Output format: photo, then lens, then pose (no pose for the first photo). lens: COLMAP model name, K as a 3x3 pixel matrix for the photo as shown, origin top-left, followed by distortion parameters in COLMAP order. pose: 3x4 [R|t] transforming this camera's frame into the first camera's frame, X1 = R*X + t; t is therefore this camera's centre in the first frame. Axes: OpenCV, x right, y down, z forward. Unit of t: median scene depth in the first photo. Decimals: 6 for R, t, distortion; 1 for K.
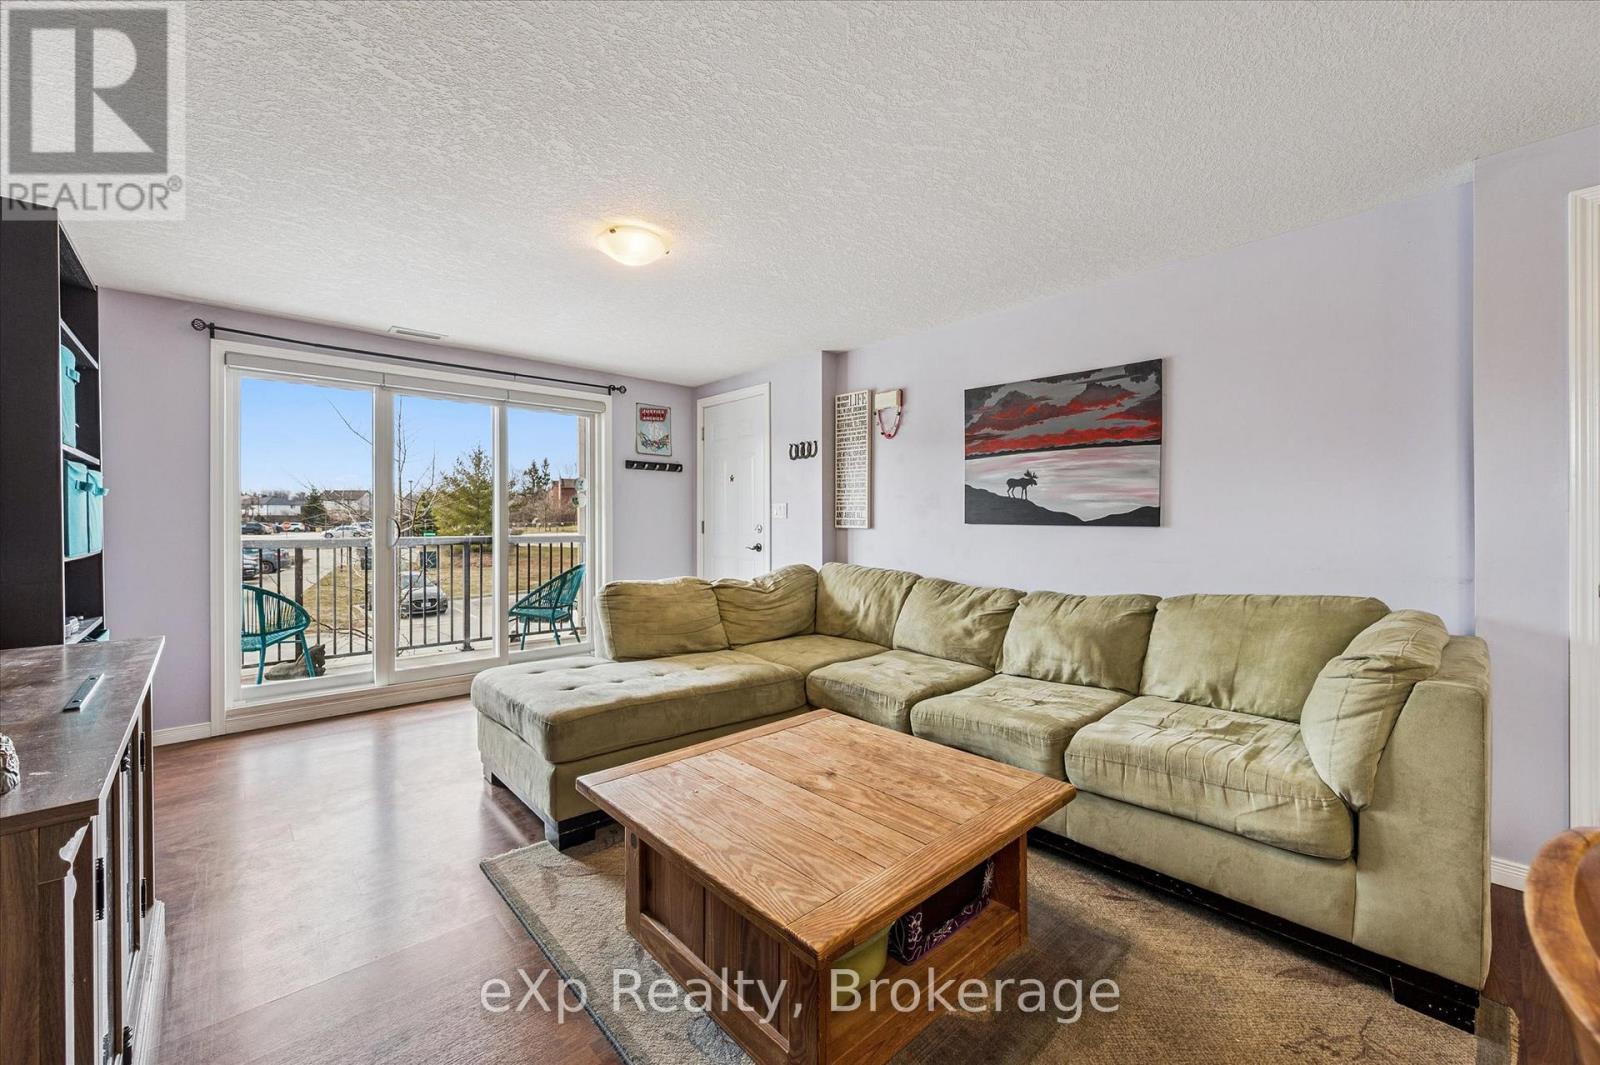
lens RADIAL K [[631.3, 0, 802.0], [0, 631.3, 525.4], [0, 0, 1]] dist [-0.002846, 0.000424]
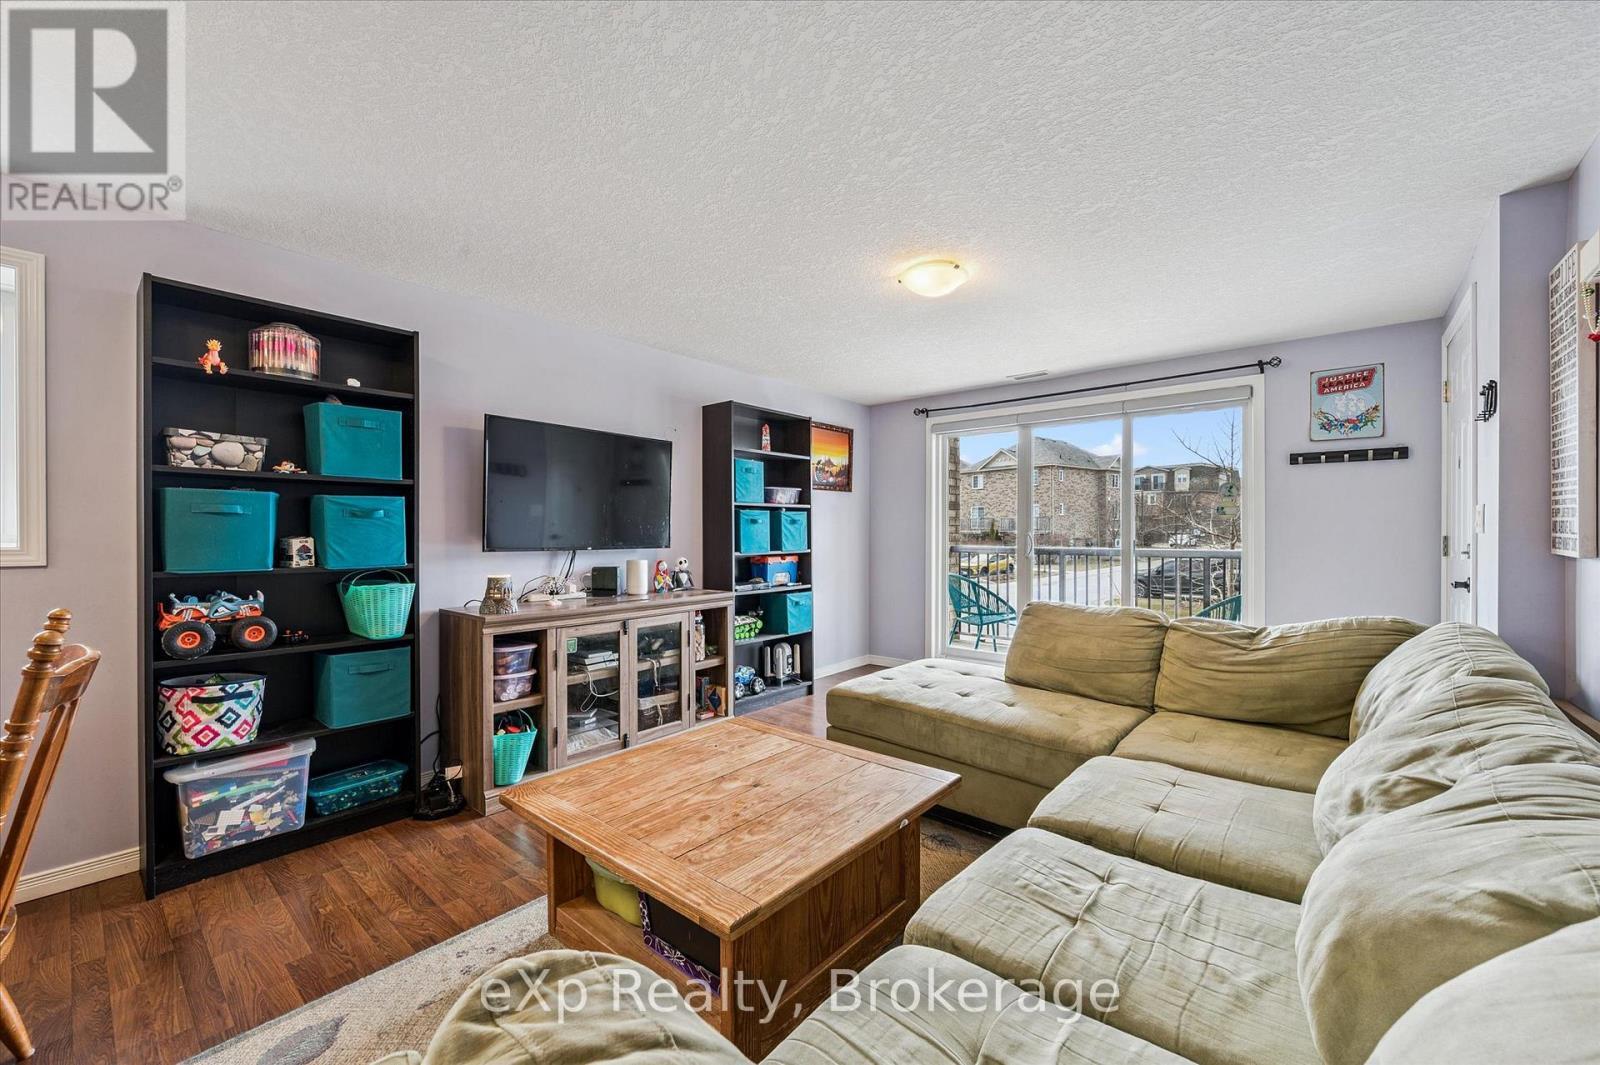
lens RADIAL K [[631.3, 0, 804.6], [0, 631.3, 531.8], [0, 0, 1]] dist [-0.002846, 0.000424]
pose [[0.122395, 0.001979, -0.992480, 0.523003], [-0.003820, 0.999992, 0.001523, -0.013448], [0.992474, 0.003604, 0.122401, 0.455987]]
